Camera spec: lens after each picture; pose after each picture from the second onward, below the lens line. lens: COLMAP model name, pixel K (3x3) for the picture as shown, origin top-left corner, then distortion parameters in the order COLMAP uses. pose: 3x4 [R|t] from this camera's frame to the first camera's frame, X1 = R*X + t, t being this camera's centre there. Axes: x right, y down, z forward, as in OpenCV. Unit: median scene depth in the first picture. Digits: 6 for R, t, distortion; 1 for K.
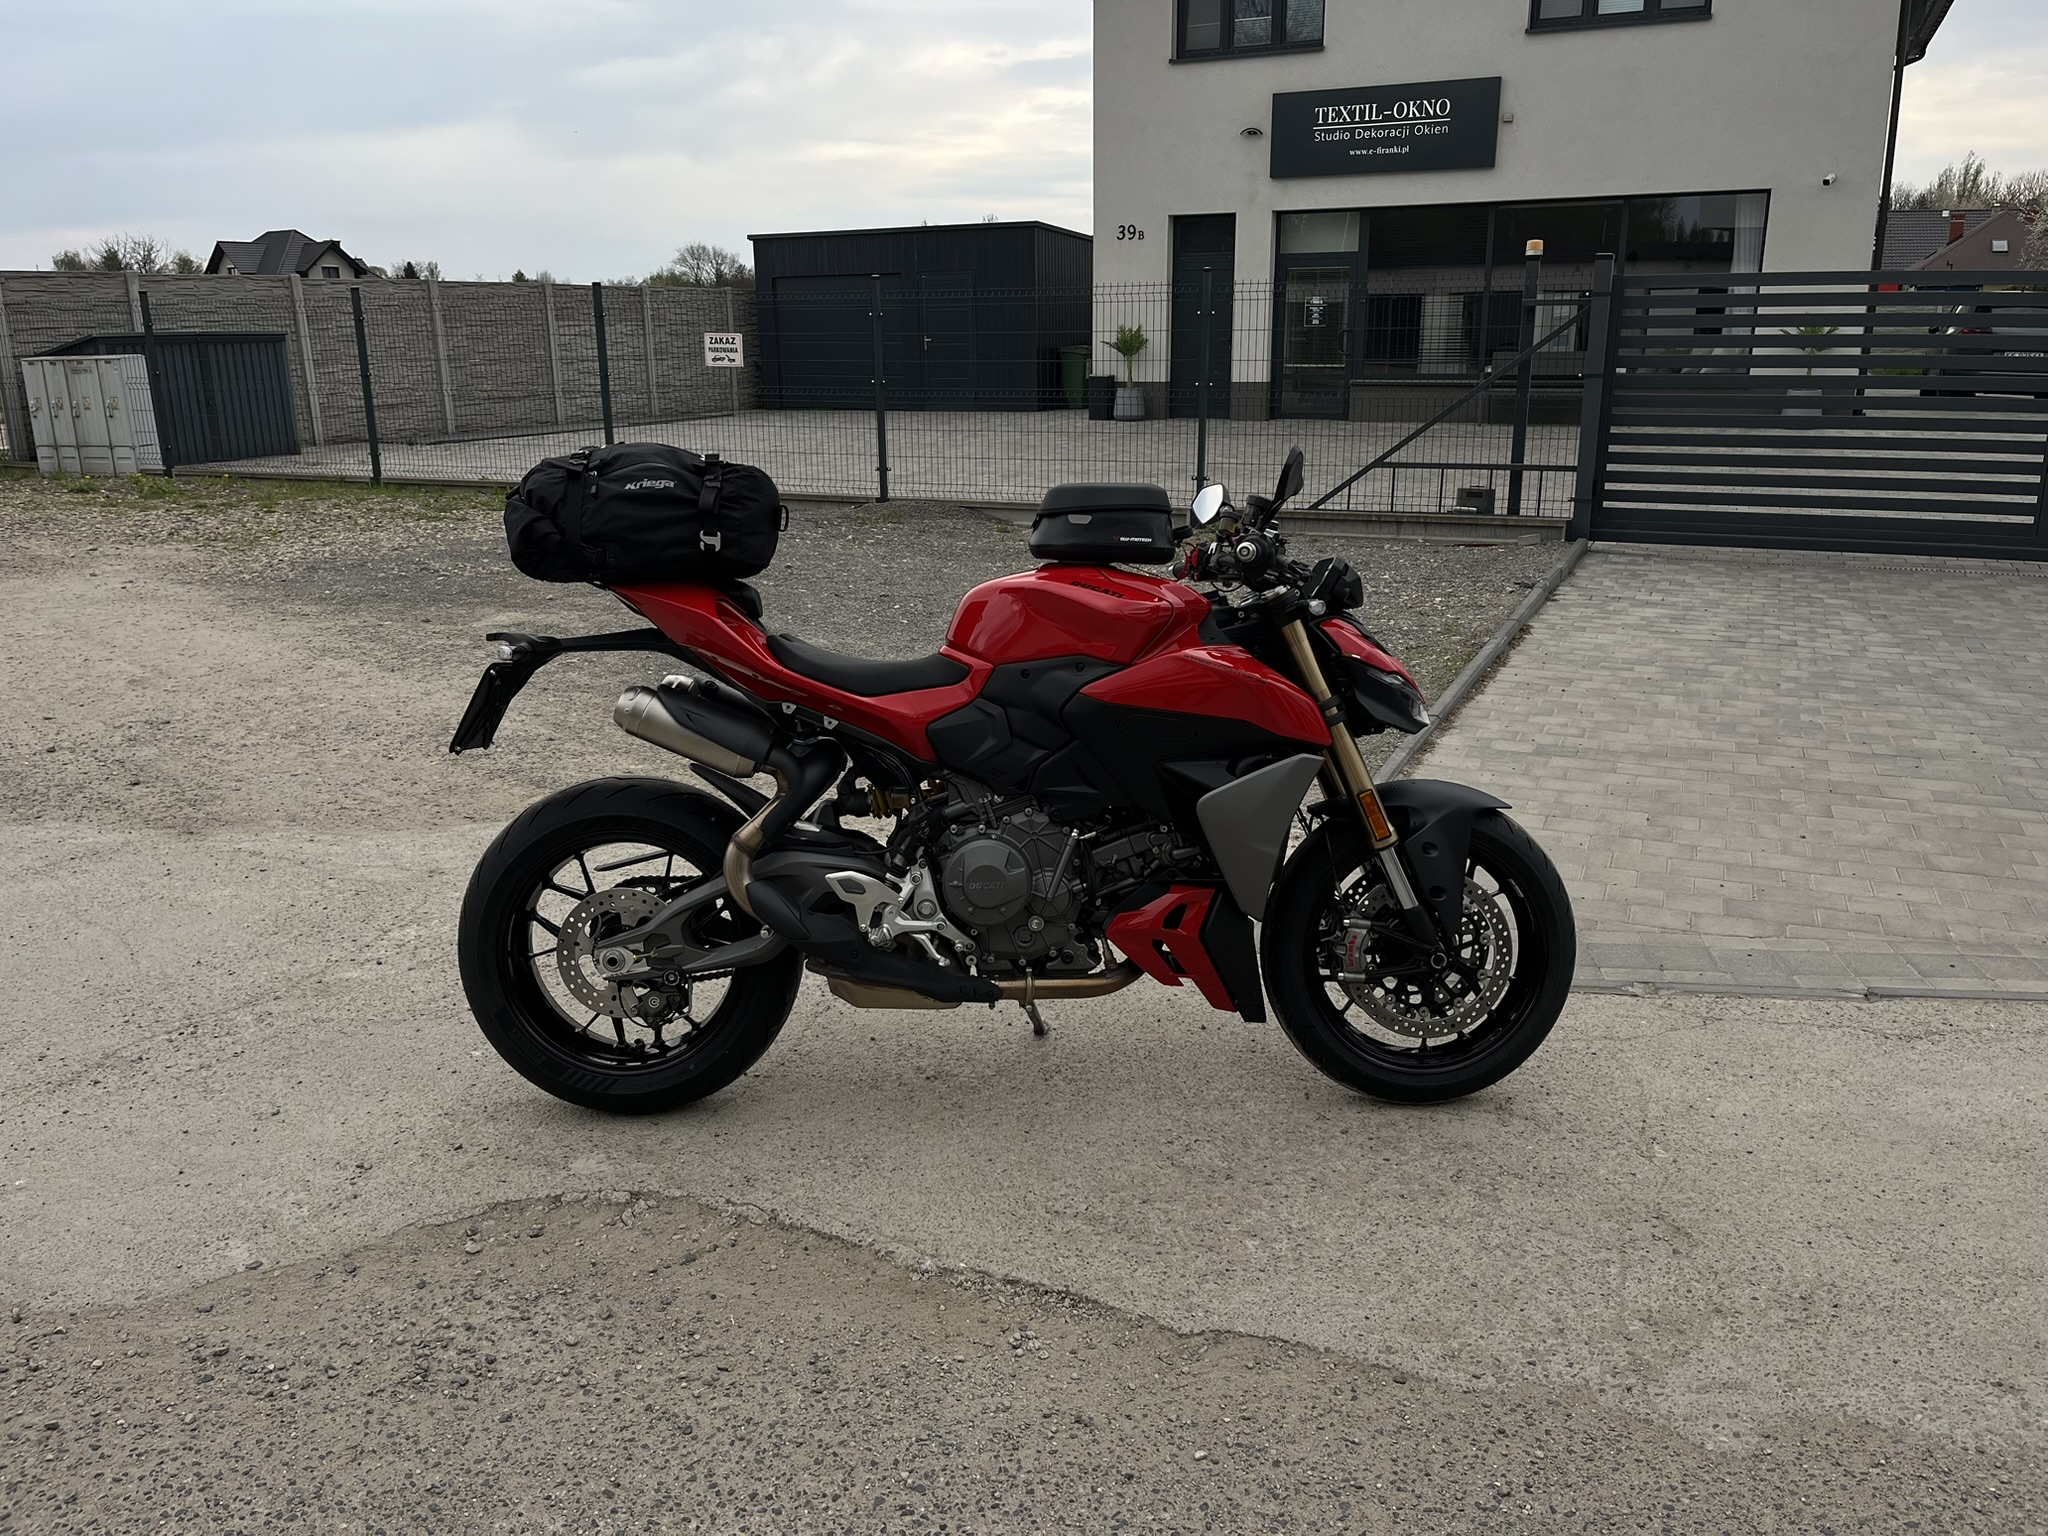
lens RADIAL K [[1576.4, 0, 1013.7], [0, 1576.4, 786.1], [0, 0, 1]] dist [0.065079, -0.096672]
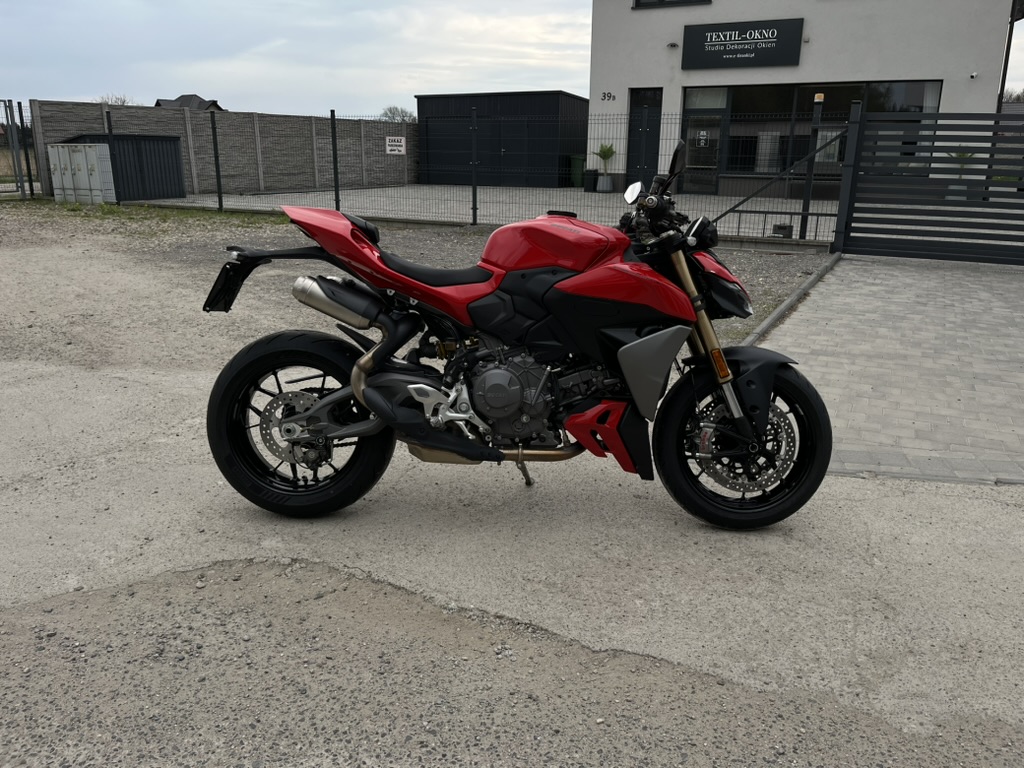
lens RADIAL K [[788.2, 0, 513.7], [0, 788.2, 387.8], [0, 0, 1]] dist [0.065079, -0.096672]
pose [[0.998711, 0.035706, -0.036081, 0.030962], [-0.035512, 0.999351, 0.006006, 0.046135], [0.036272, -0.004717, 0.999331, 0.108939]]
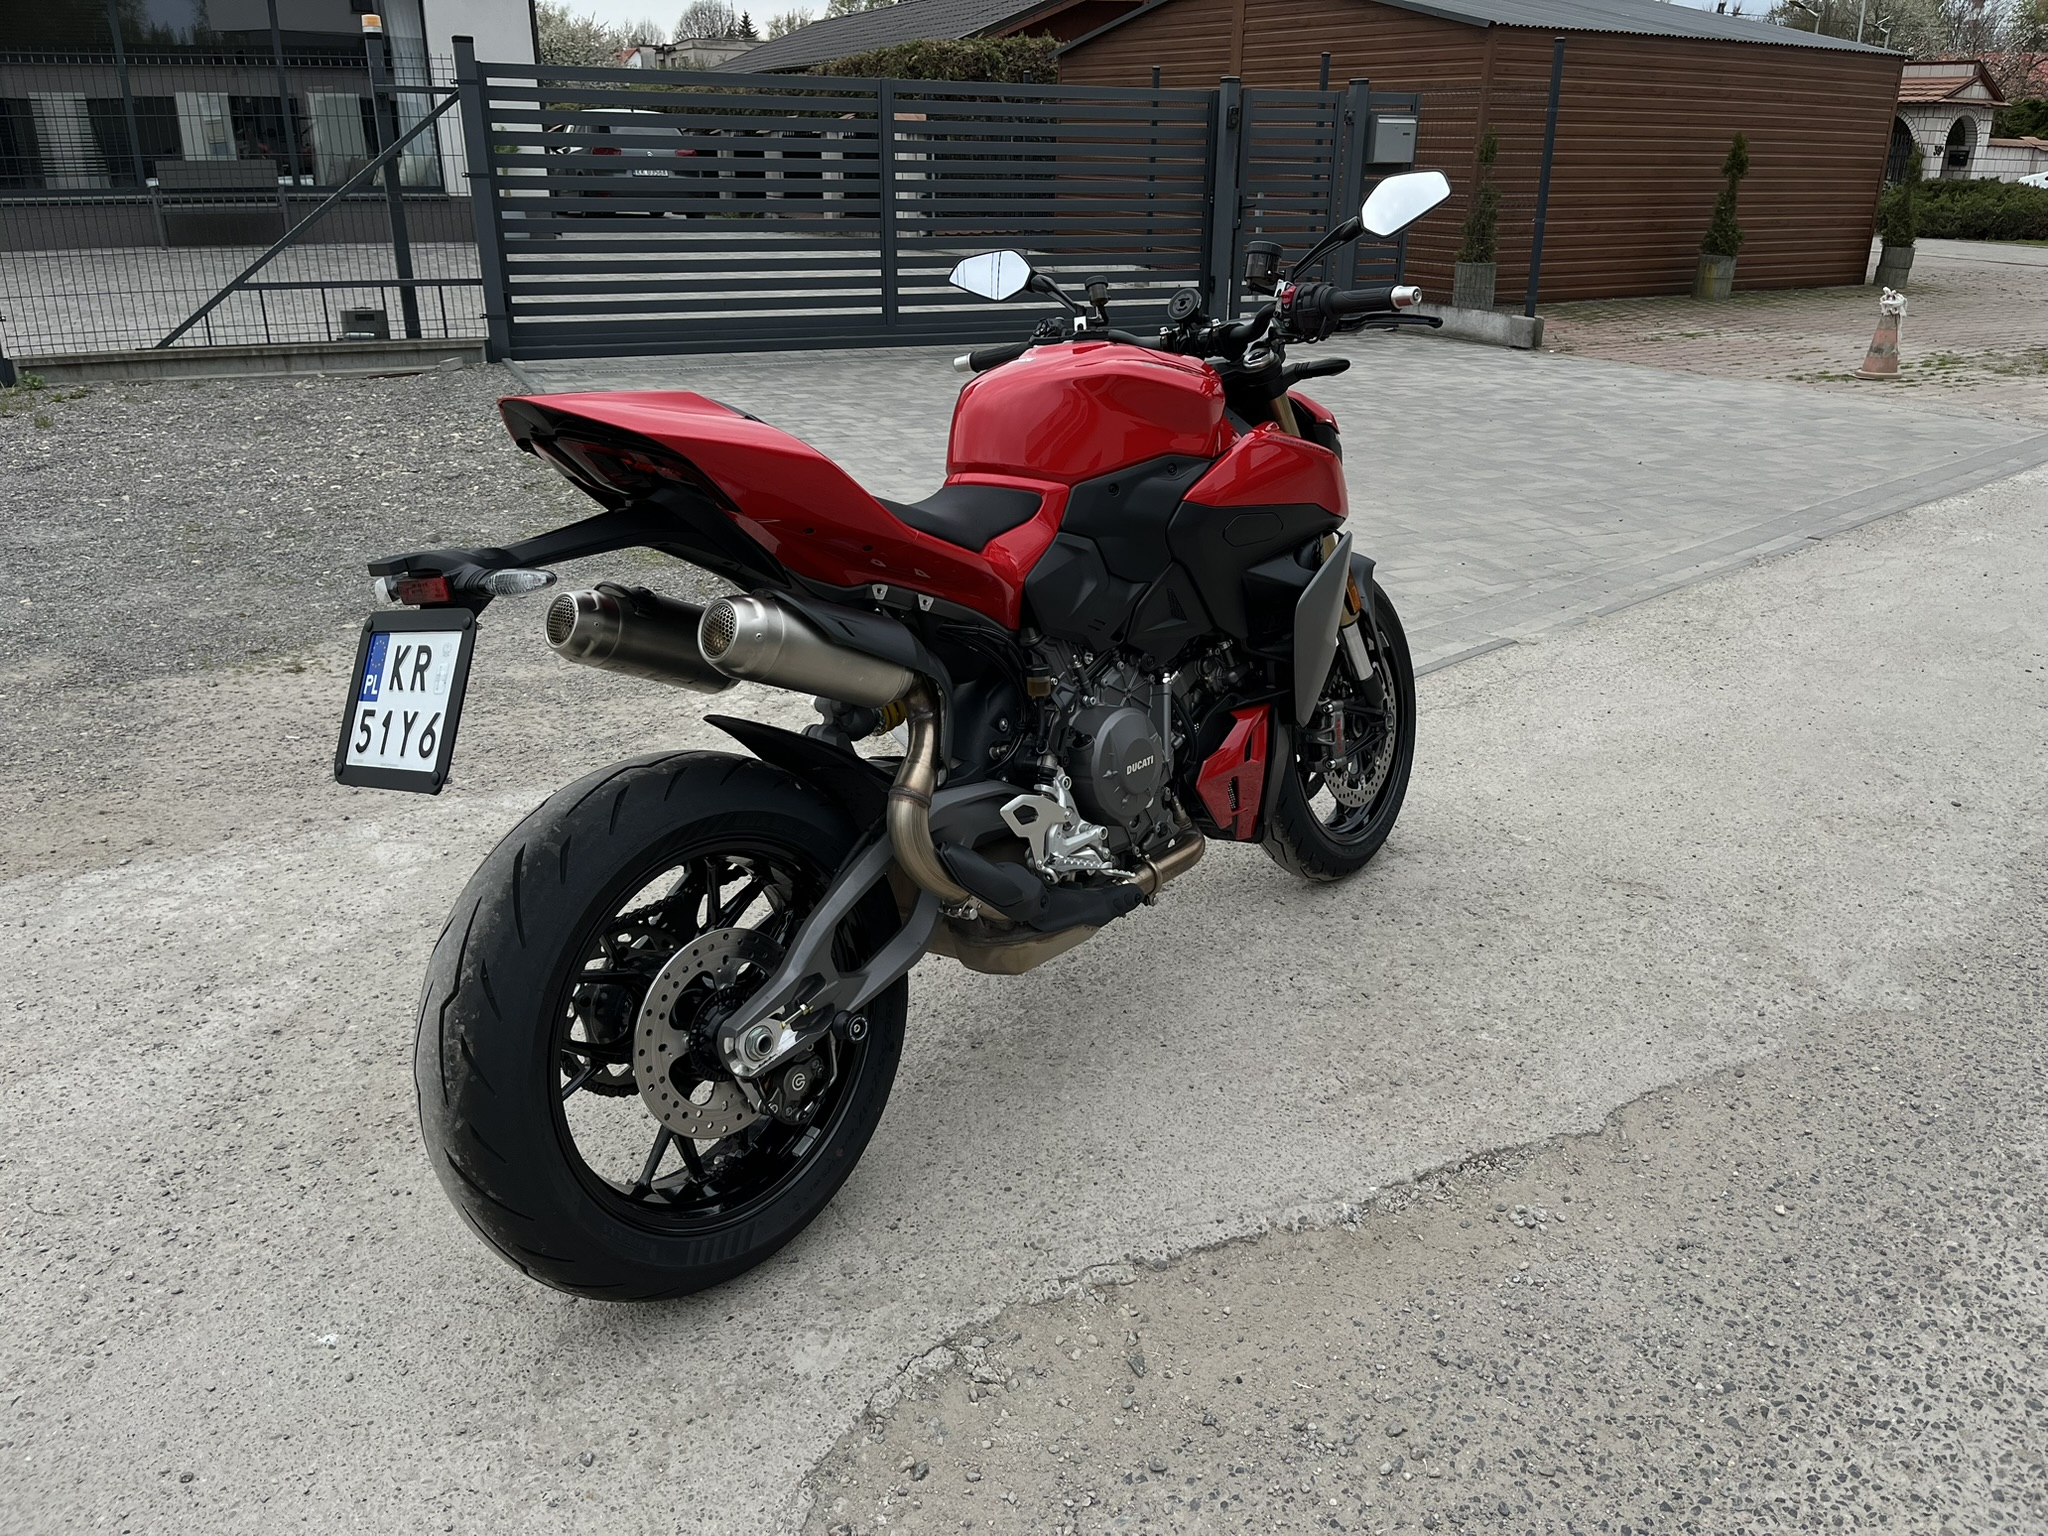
lens RADIAL K [[1576.4, 0, 1045.6], [0, 1576.4, 797.0], [0, 0, 1]] dist [0.065079, -0.096672]
pose [[0.634626, -0.276545, 0.721646, -0.584405], [0.200880, 0.960715, 0.191503, -0.077000], [-0.746256, 0.023431, 0.665247, 0.482998]]
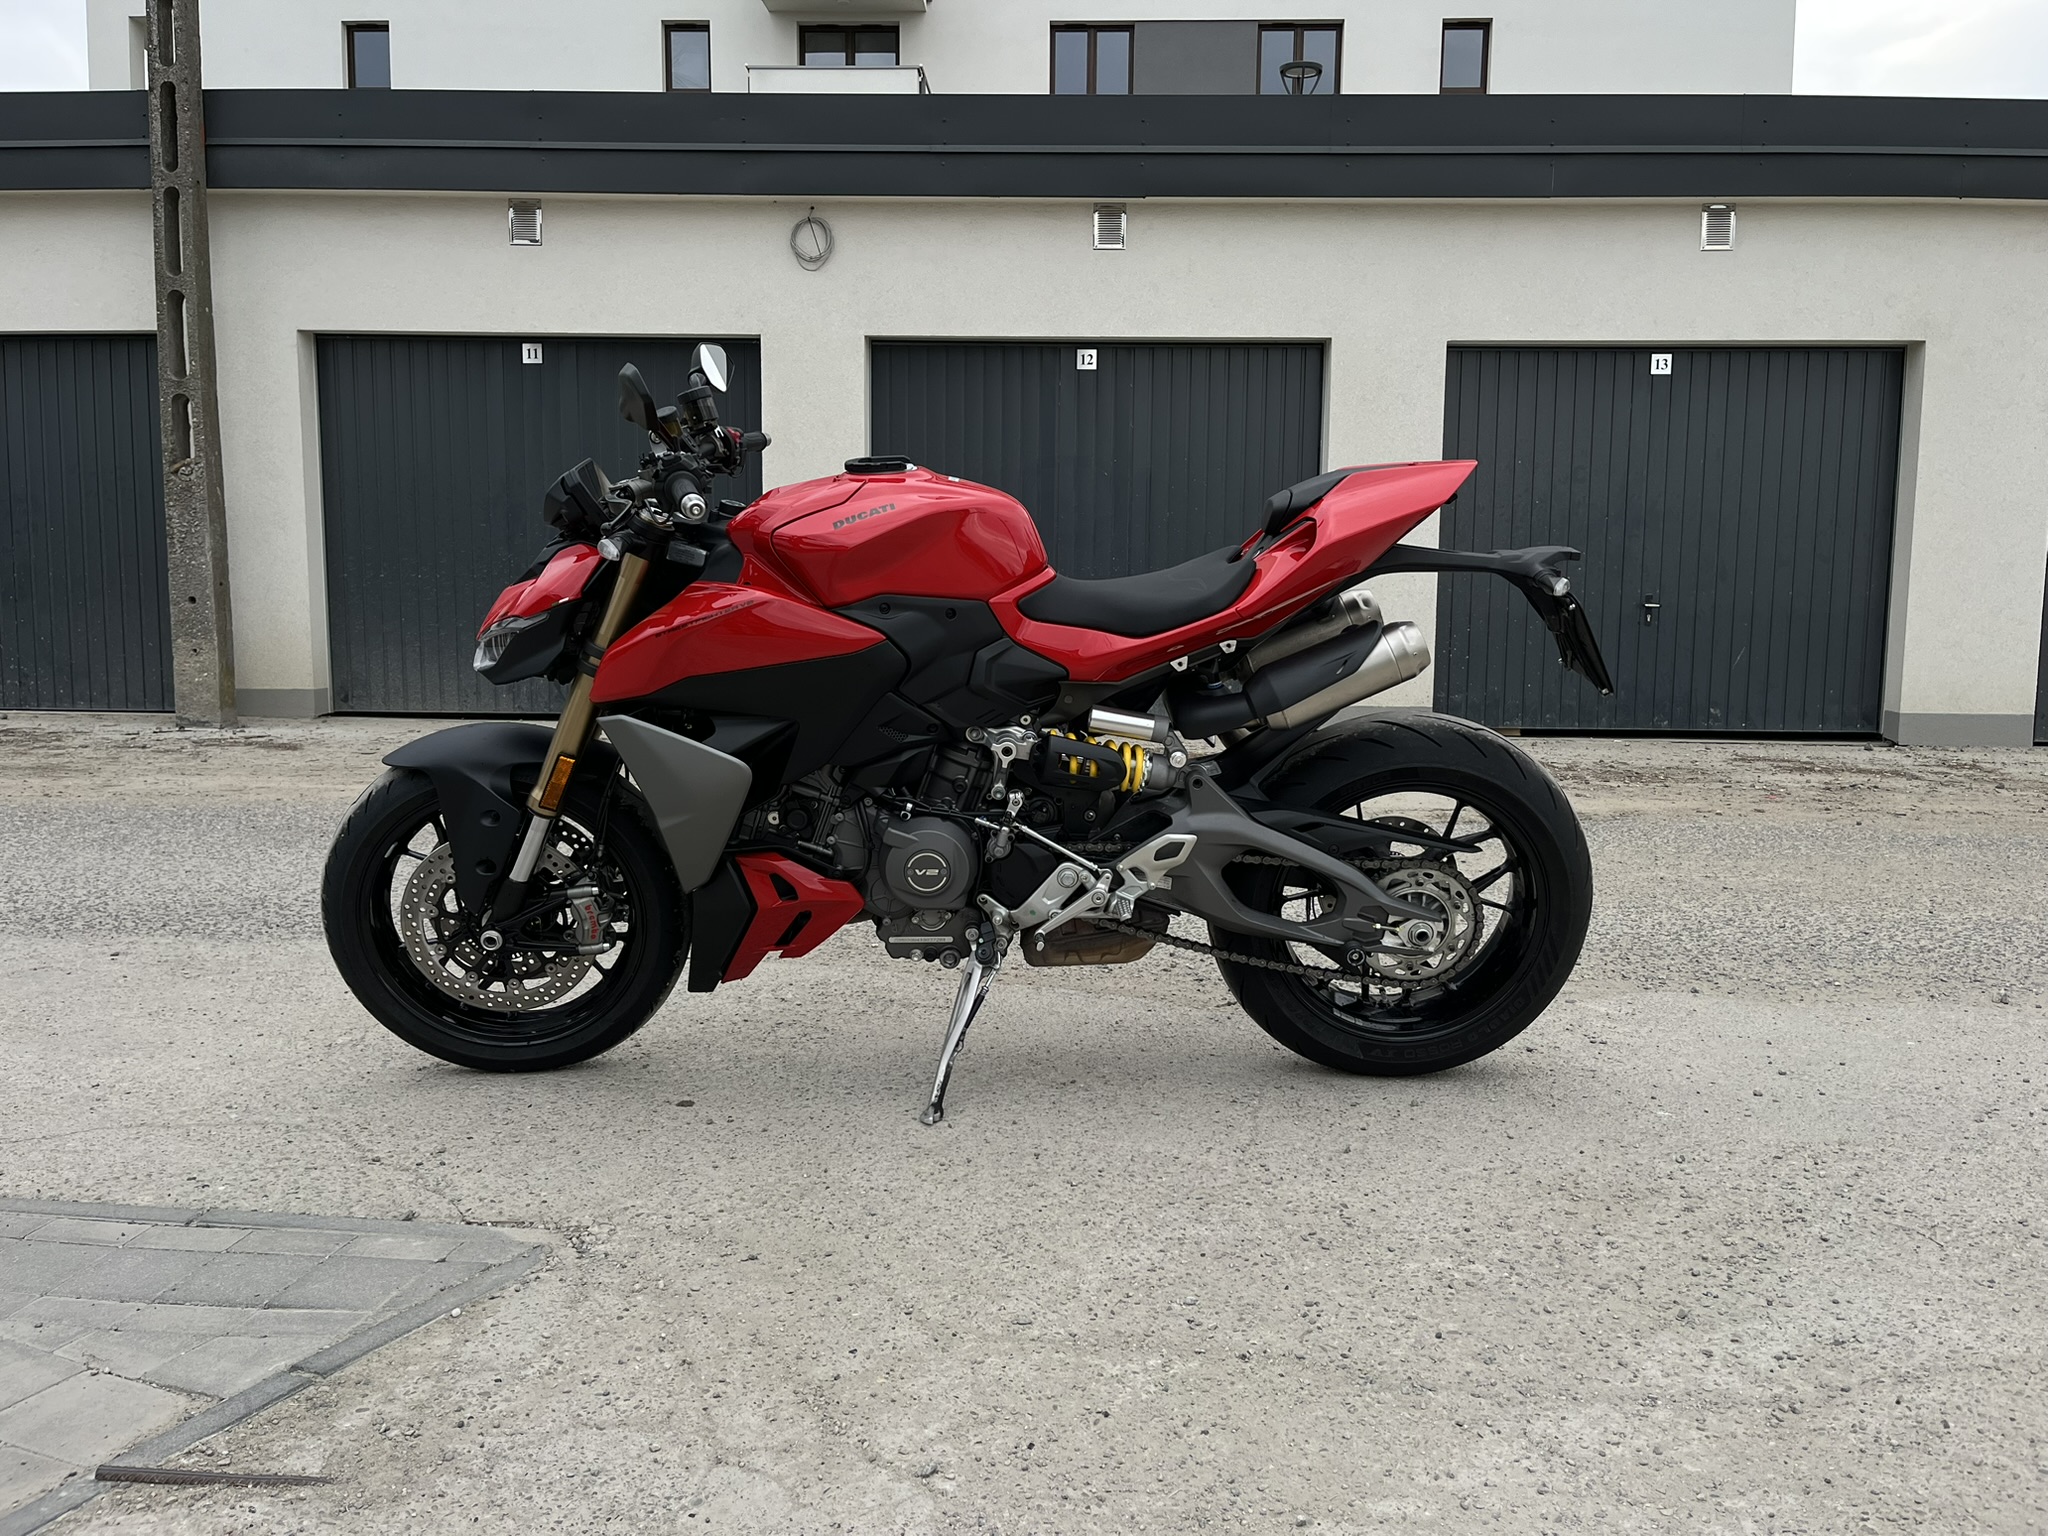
lens RADIAL K [[1576.4, 0, 1023.1], [0, 1576.4, 753.7], [0, 0, 1]] dist [0.065079, -0.096672]
pose [[-0.999335, 0.009879, -0.035101, -0.003601], [-0.004341, 0.923526, 0.383511, -0.320309], [0.036205, 0.383409, -0.922869, 1.801518]]
